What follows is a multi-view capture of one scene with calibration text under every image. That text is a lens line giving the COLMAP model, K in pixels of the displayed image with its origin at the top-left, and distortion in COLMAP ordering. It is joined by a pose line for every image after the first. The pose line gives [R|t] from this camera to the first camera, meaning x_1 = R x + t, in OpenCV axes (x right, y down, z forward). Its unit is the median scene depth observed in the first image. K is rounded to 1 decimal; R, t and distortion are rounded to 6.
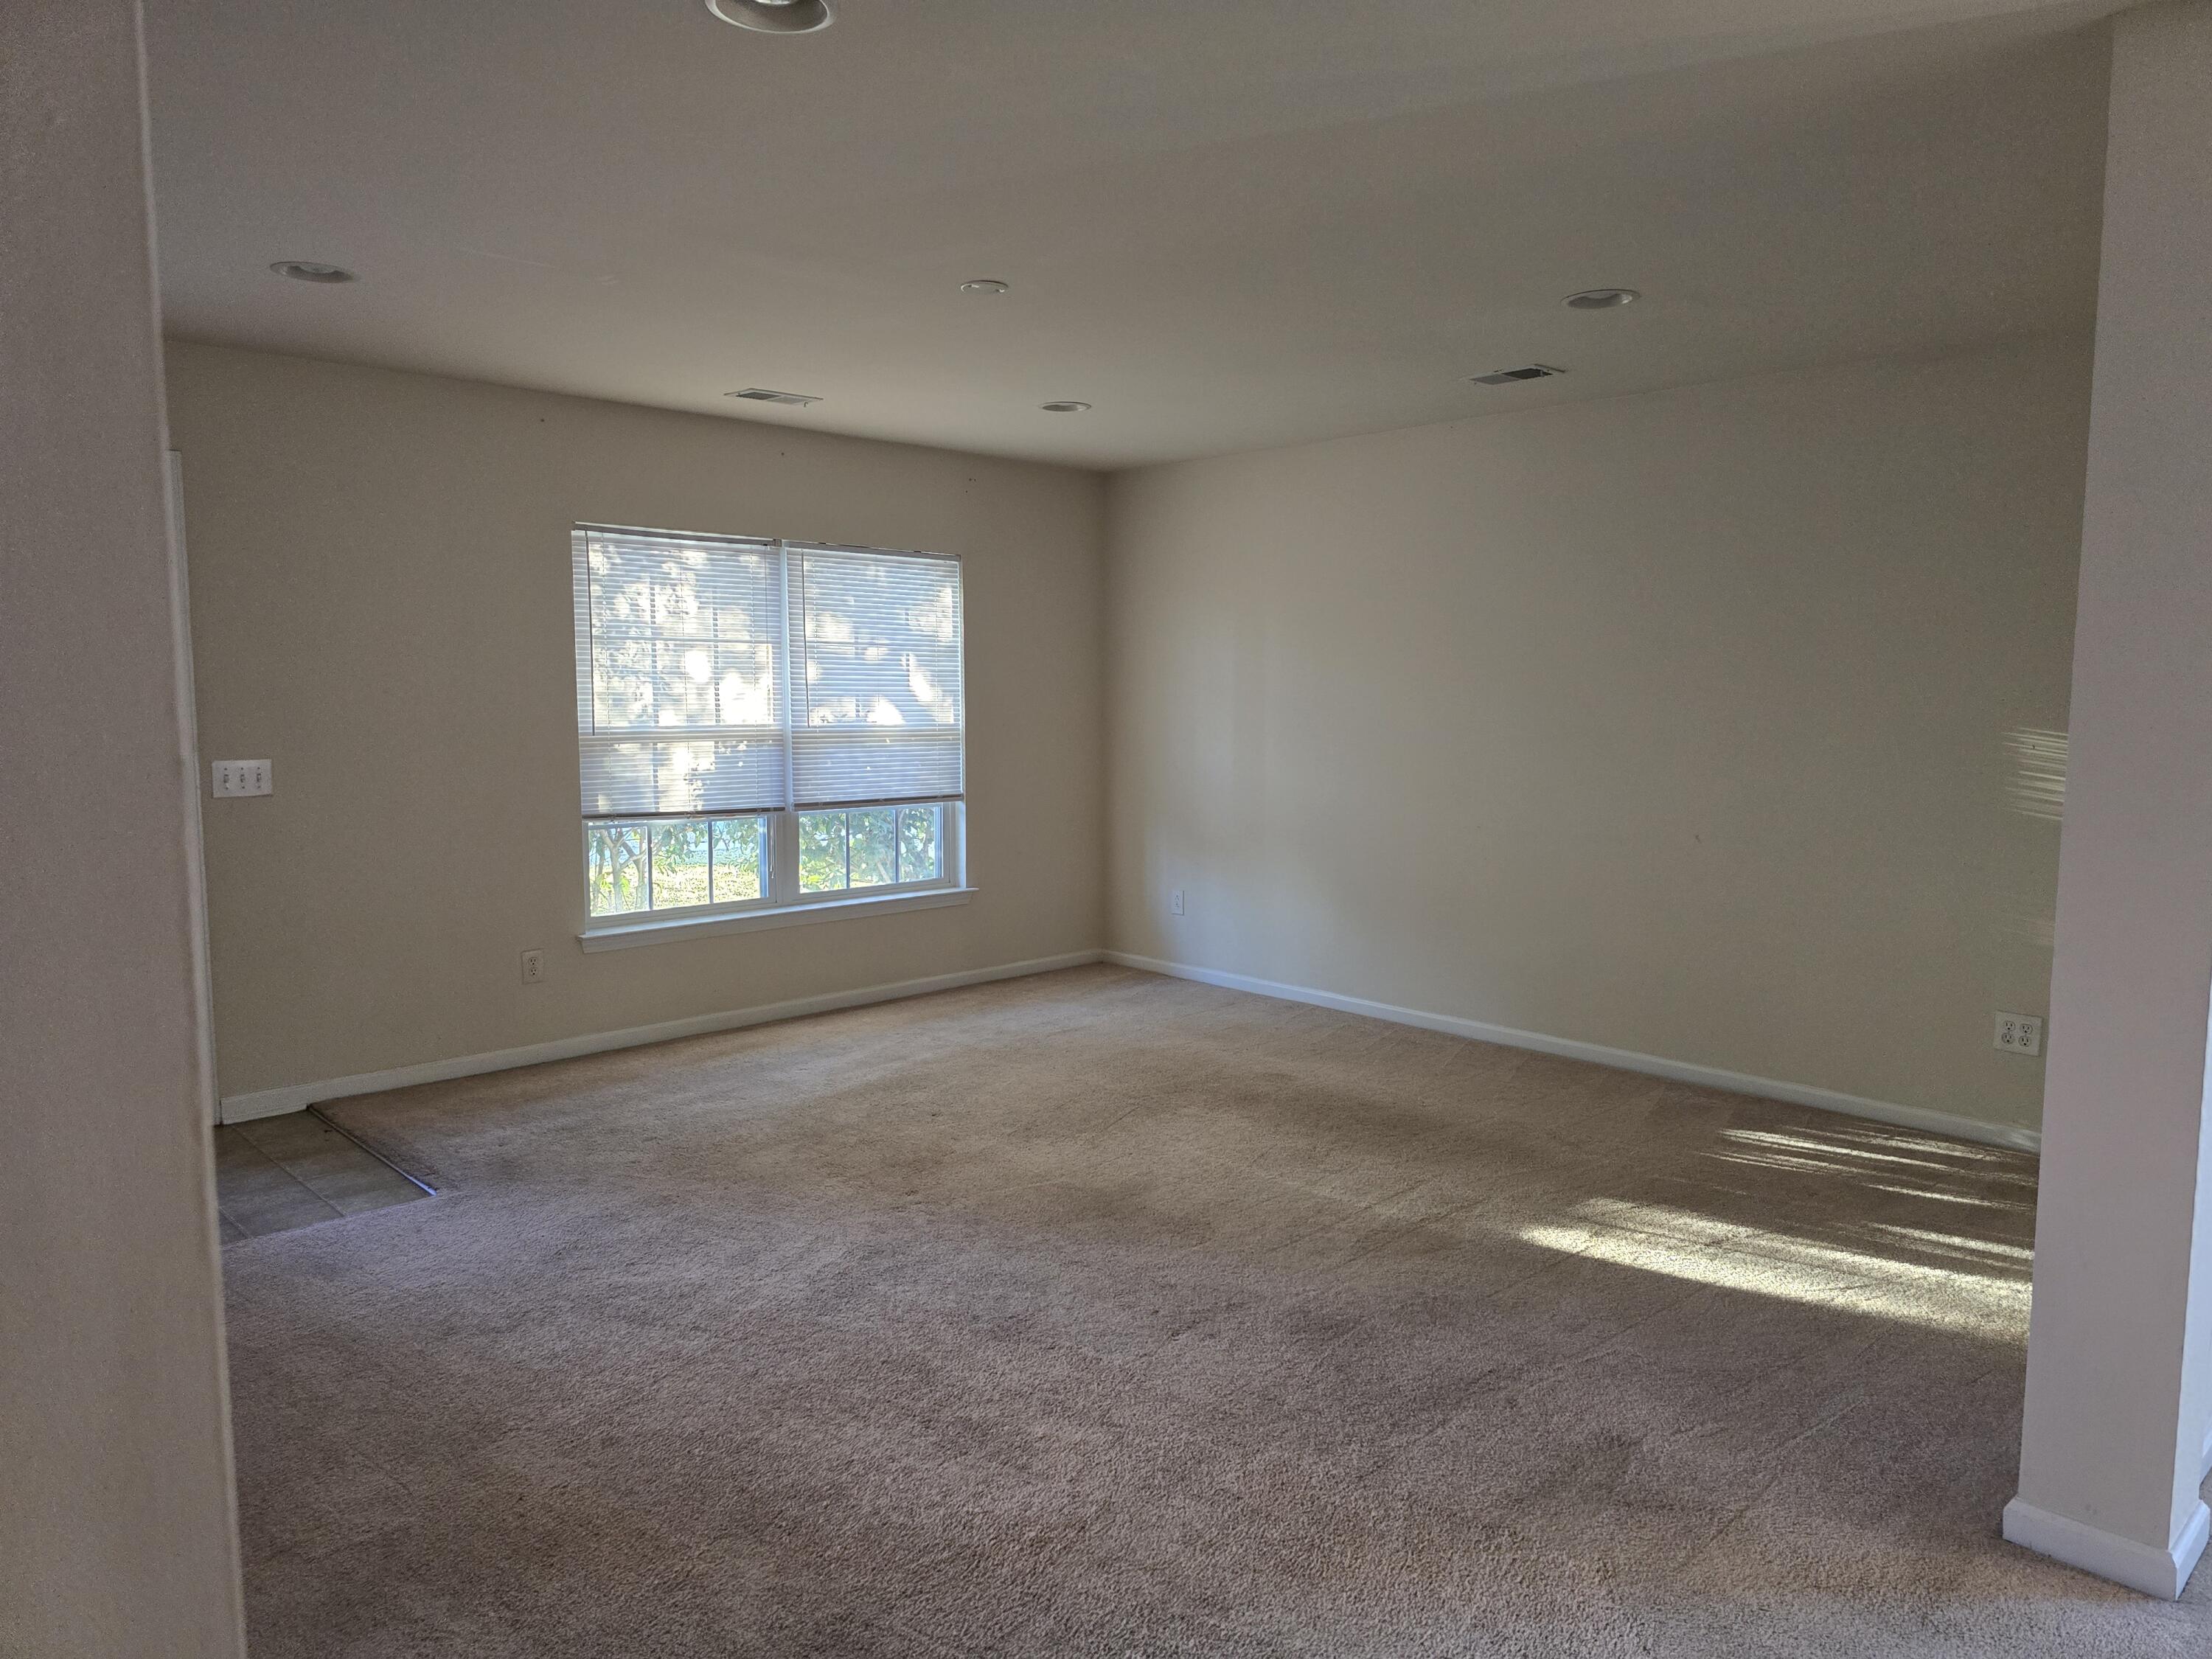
lens RADIAL K [[1494.4, 0, 1106.0], [0, 1494.4, 829.5], [0, 0, 1]] dist [0.101140, -0.087210]
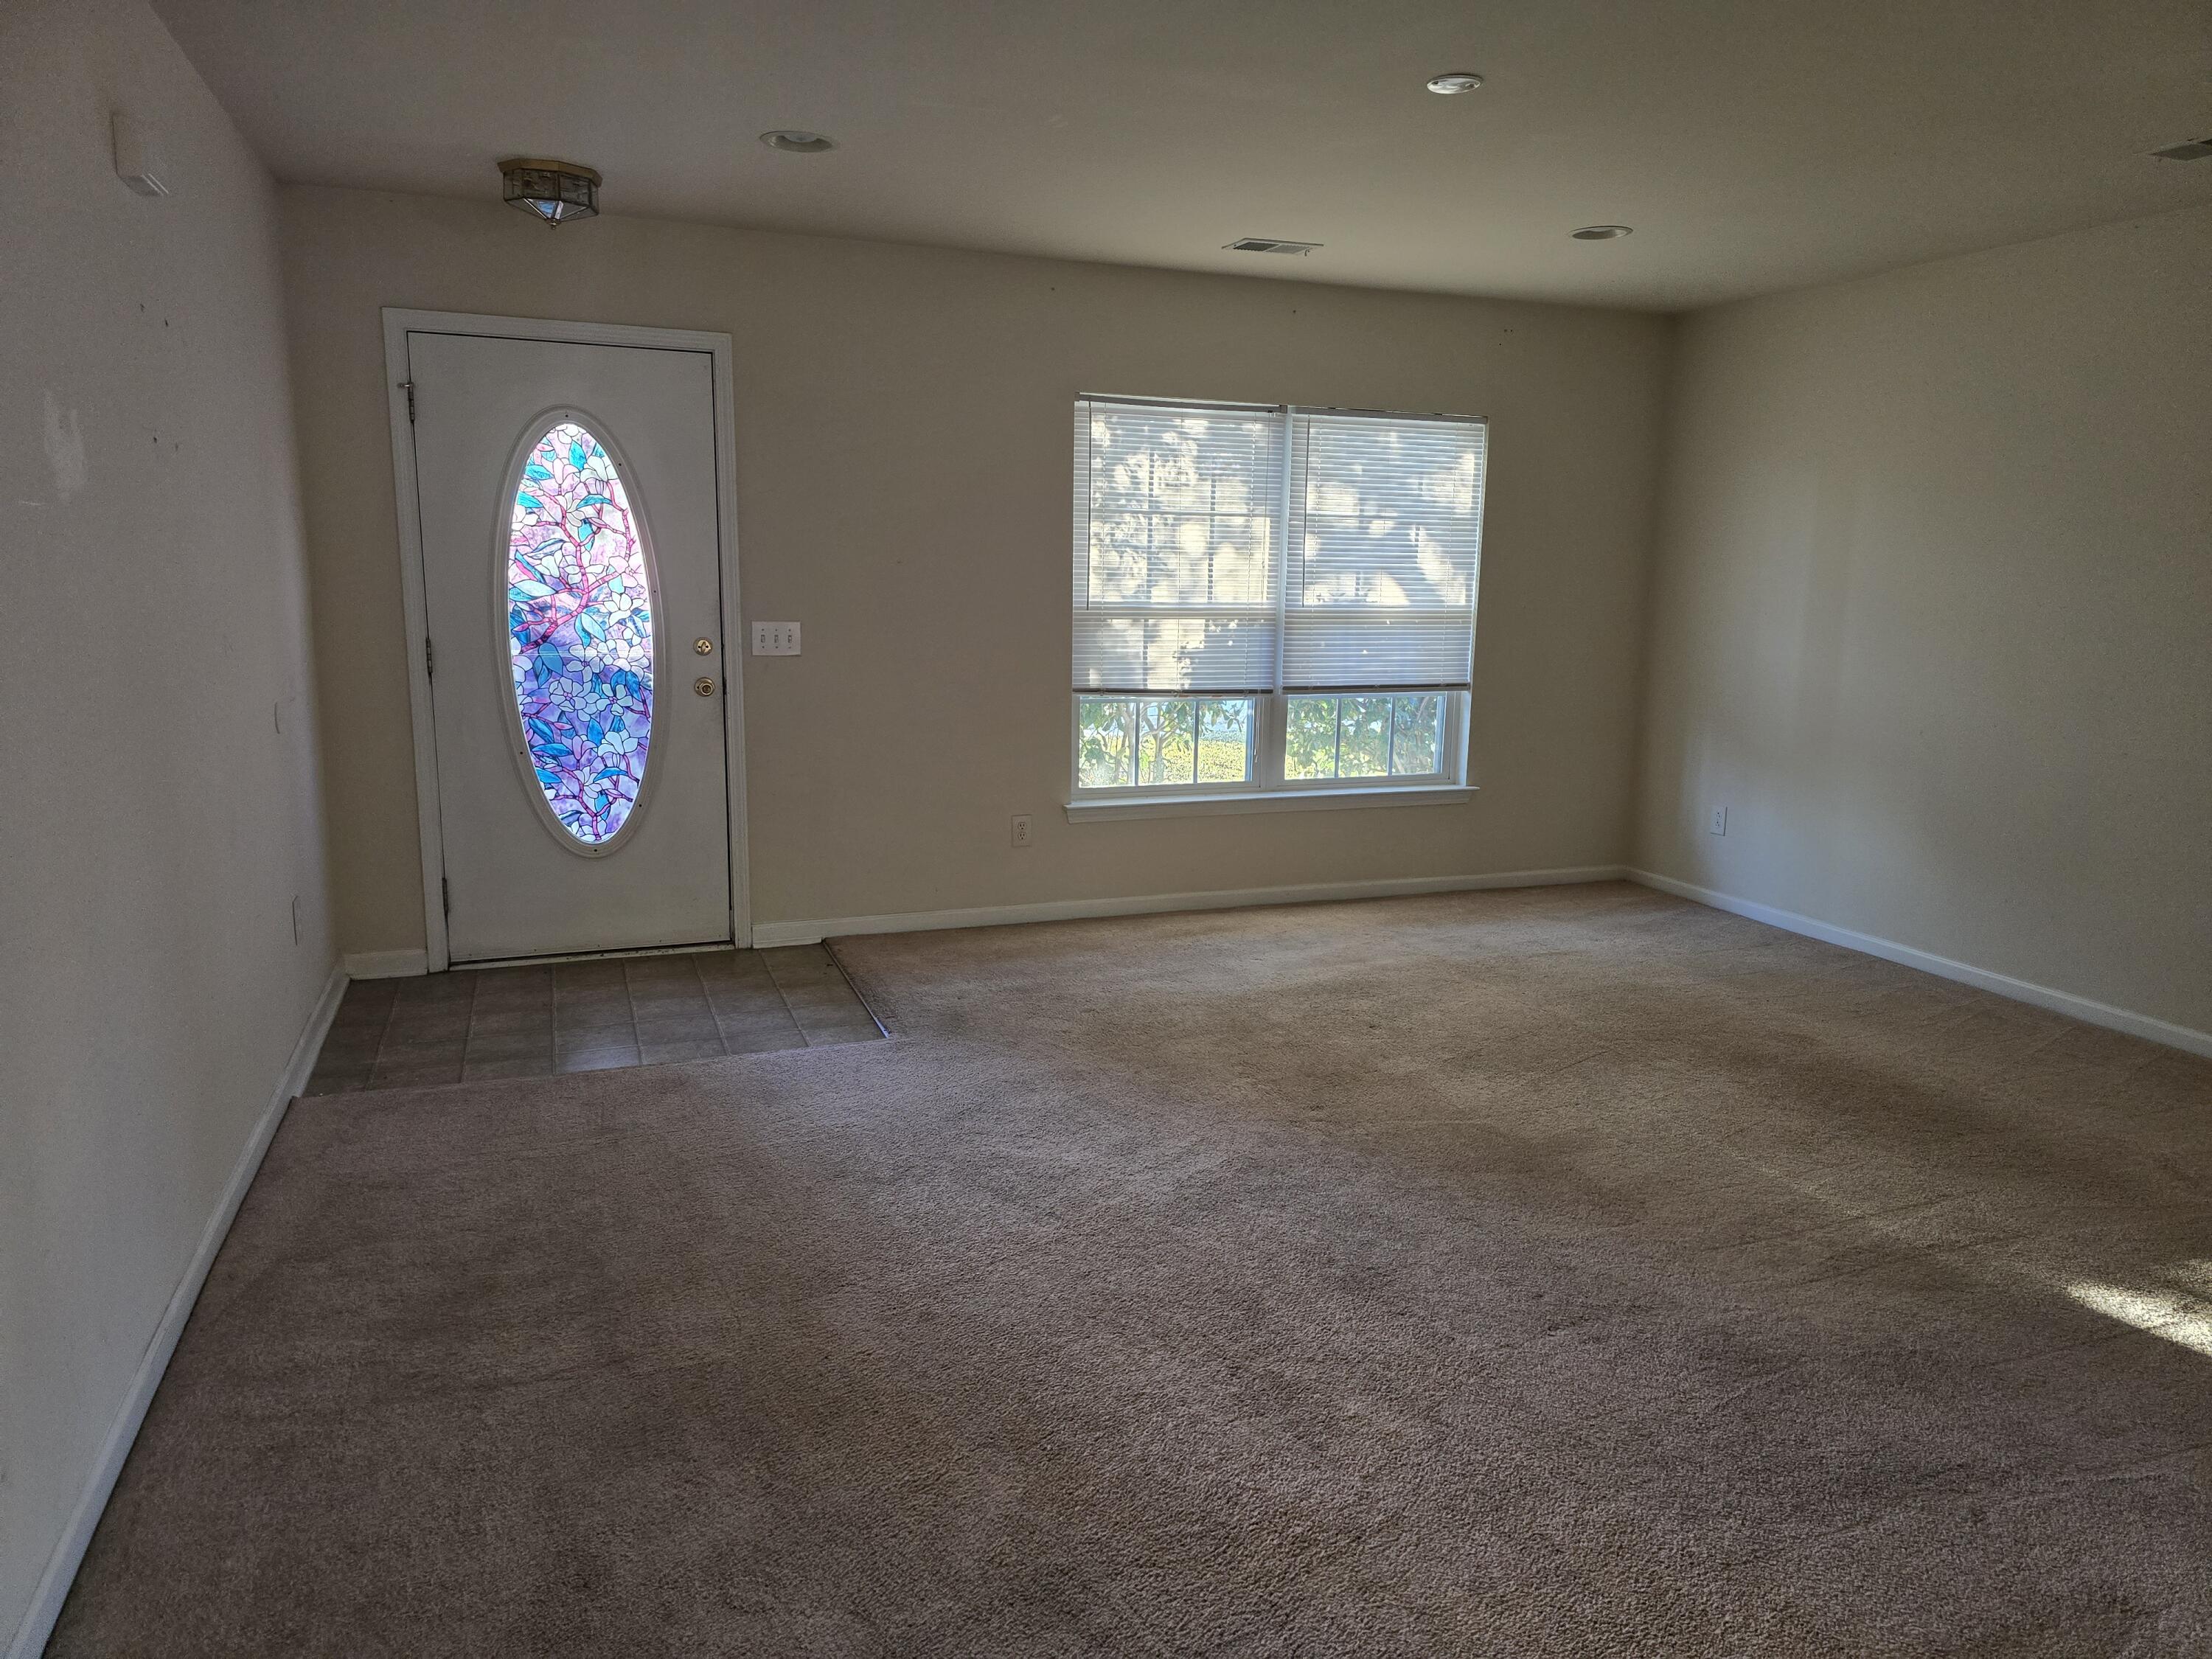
lens RADIAL K [[1494.4, 0, 1106.0], [0, 1494.4, 829.5], [0, 0, 1]] dist [0.101140, -0.087210]
pose [[0.925811, 0.082763, -0.368816, 0.069678], [-0.054207, 0.994720, 0.087147, -0.004611], [0.374081, -0.060689, 0.925408, 0.085325]]
